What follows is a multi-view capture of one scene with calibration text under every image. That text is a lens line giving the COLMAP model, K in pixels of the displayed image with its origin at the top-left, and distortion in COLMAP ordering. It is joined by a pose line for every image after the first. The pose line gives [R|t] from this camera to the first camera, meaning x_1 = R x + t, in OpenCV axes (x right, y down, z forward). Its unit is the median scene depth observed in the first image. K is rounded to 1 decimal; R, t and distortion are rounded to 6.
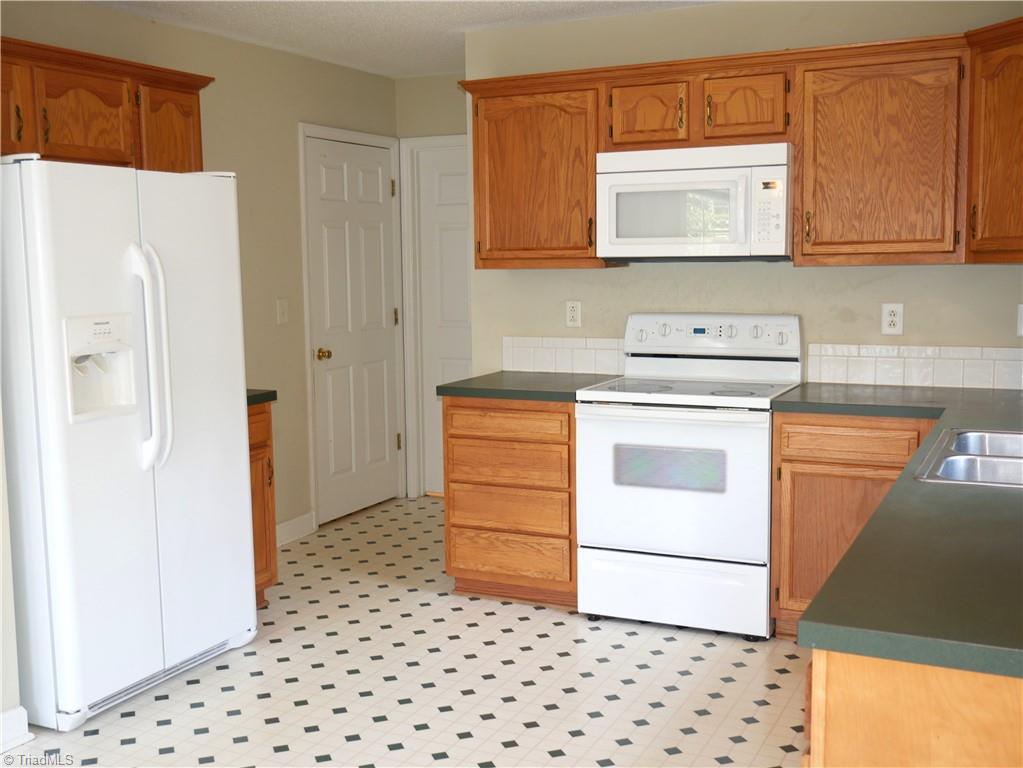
lens RADIAL K [[1145.9, 0, 512.2], [0, 1145.9, 390.0], [0, 0, 1]] dist [0.006287, 0.000000]
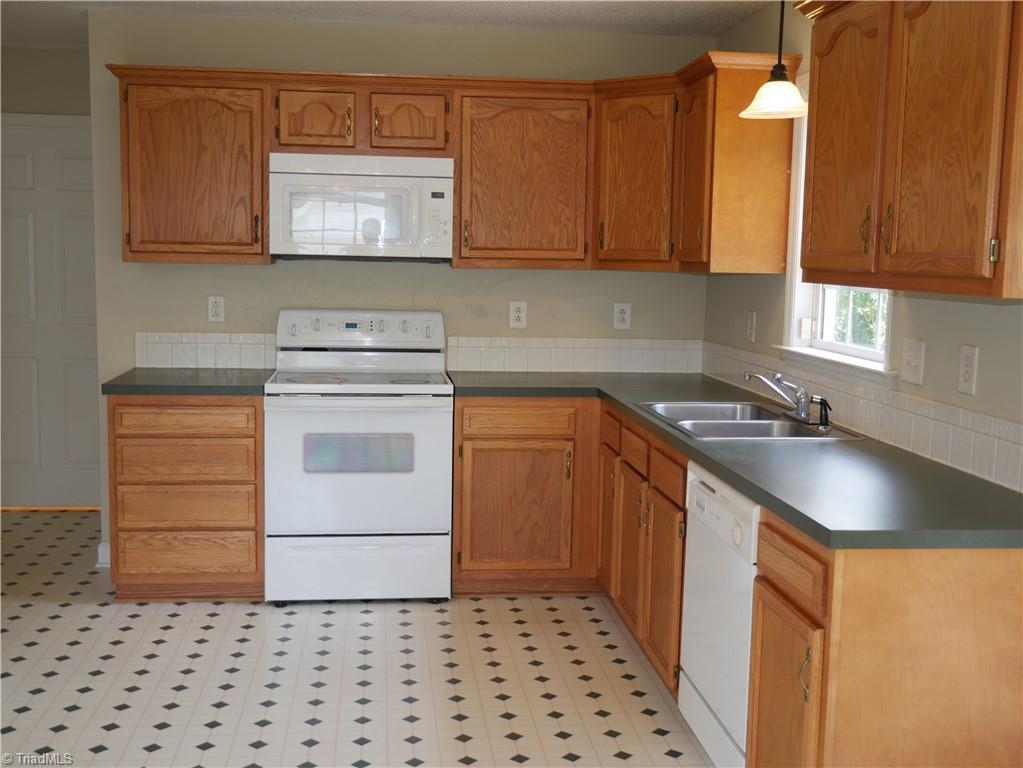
lens RADIAL K [[1145.9, 0, 539.0], [0, 1145.9, 386.4], [0, 0, 1]] dist [0.006287, 0.000000]
pose [[0.837960, -0.031655, 0.544813, -0.299440], [0.031935, 0.999450, 0.008953, 0.001413], [-0.544796, 0.009896, 0.838510, 0.008804]]
